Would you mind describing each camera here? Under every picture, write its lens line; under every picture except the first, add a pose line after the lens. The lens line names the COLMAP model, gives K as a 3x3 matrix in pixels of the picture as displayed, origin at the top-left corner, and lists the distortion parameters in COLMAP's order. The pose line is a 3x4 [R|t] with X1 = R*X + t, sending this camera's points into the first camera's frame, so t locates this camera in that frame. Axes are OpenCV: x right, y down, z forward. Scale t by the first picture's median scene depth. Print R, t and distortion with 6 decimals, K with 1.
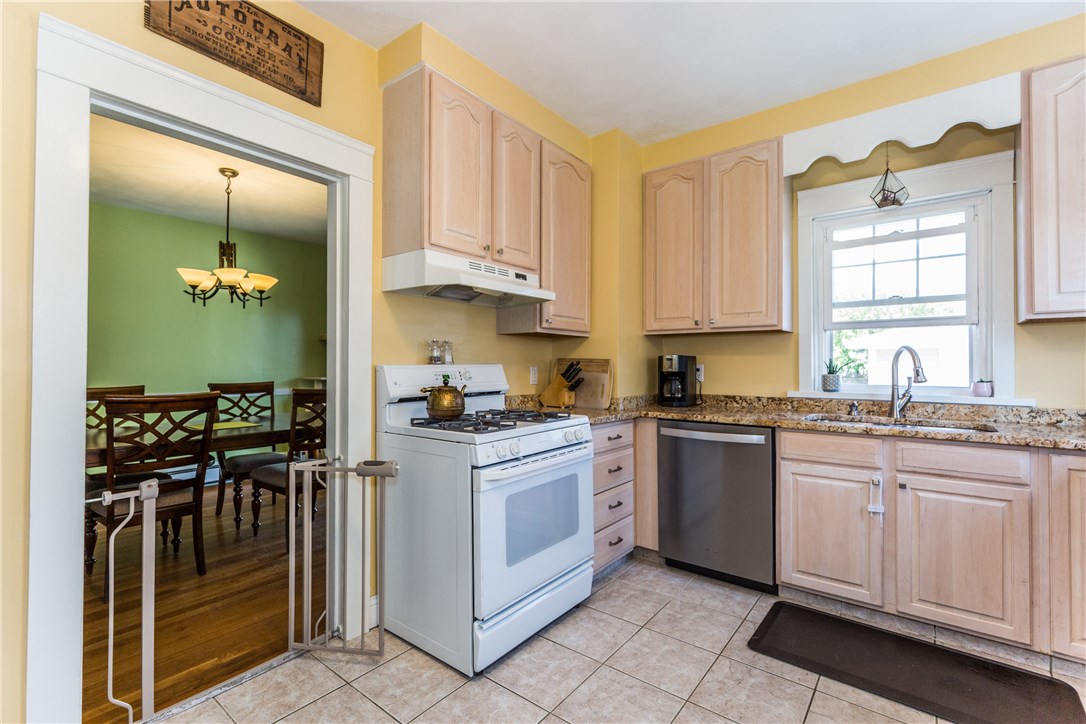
lens RADIAL K [[486.7, 0, 544.2], [0, 486.7, 360.4], [0, 0, 1]] dist [-0.000158, 0.000892]
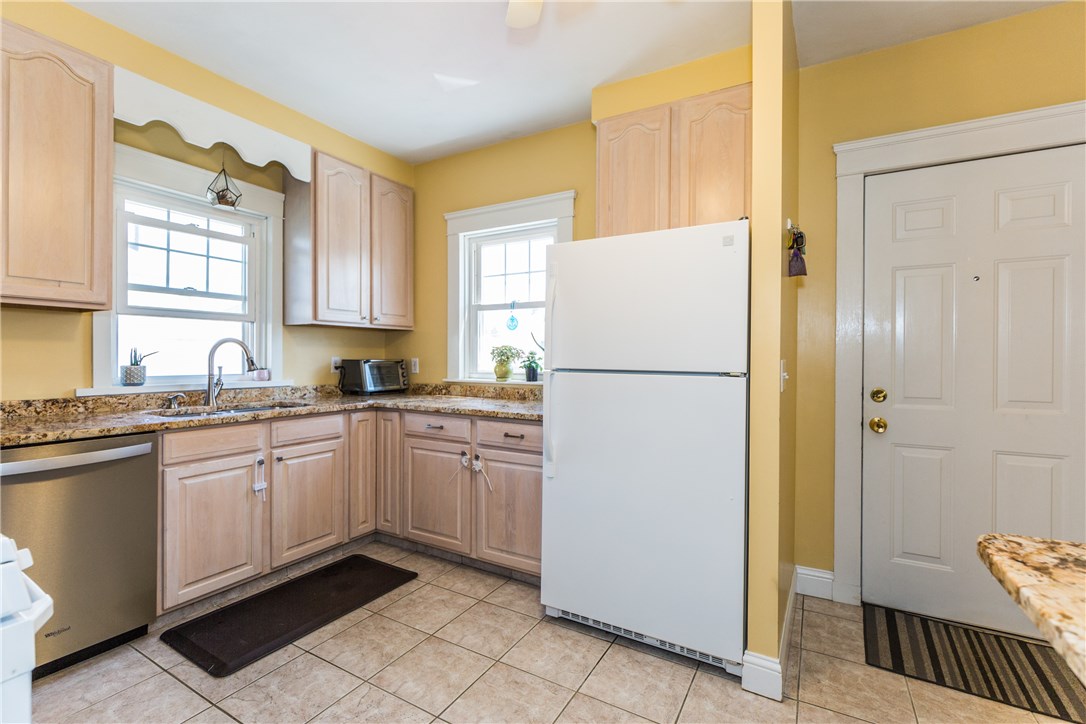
lens RADIAL K [[486.7, 0, 538.1], [0, 486.7, 360.7], [0, 0, 1]] dist [-0.000158, 0.000892]
pose [[-0.143114, -0.006640, 0.989684, -0.467044], [-0.013340, 0.999900, 0.004779, 0.007146], [-0.989616, -0.012519, -0.143188, 0.506994]]
